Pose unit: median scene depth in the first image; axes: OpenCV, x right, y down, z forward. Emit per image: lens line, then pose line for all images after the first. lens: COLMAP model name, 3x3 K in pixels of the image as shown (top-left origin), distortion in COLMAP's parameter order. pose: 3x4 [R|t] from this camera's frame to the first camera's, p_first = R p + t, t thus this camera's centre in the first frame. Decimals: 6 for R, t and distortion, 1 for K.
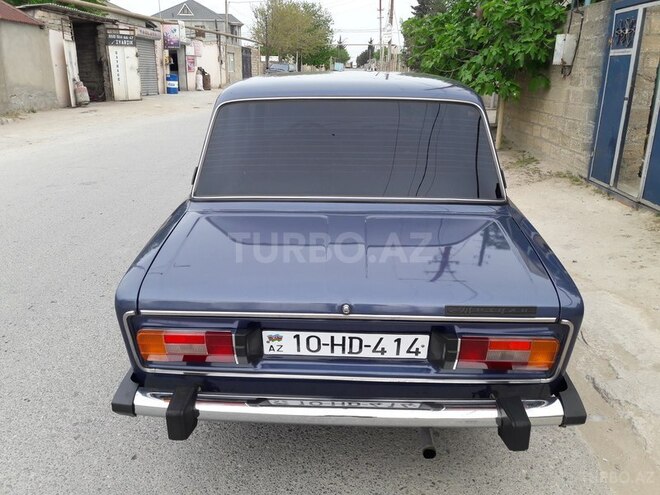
lens RADIAL K [[546.4, 0, 330.0], [0, 546.4, 247.5], [0, 0, 1]] dist [0.029665, -0.055048]
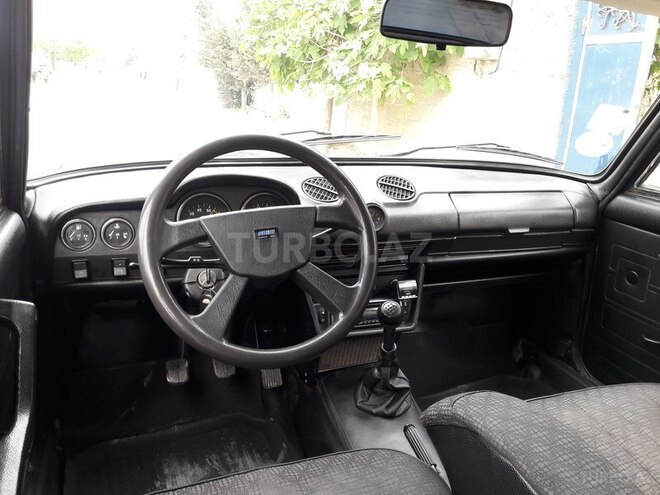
lens RADIAL K [[546.4, 0, 330.0], [0, 546.4, 247.5], [0, 0, 1]] dist [0.029665, -0.055048]
pose [[0.918964, -0.069219, 0.388219, -0.068379], [0.070584, 0.997448, 0.010762, -0.118673], [-0.387973, 0.017513, 0.921504, 0.465663]]
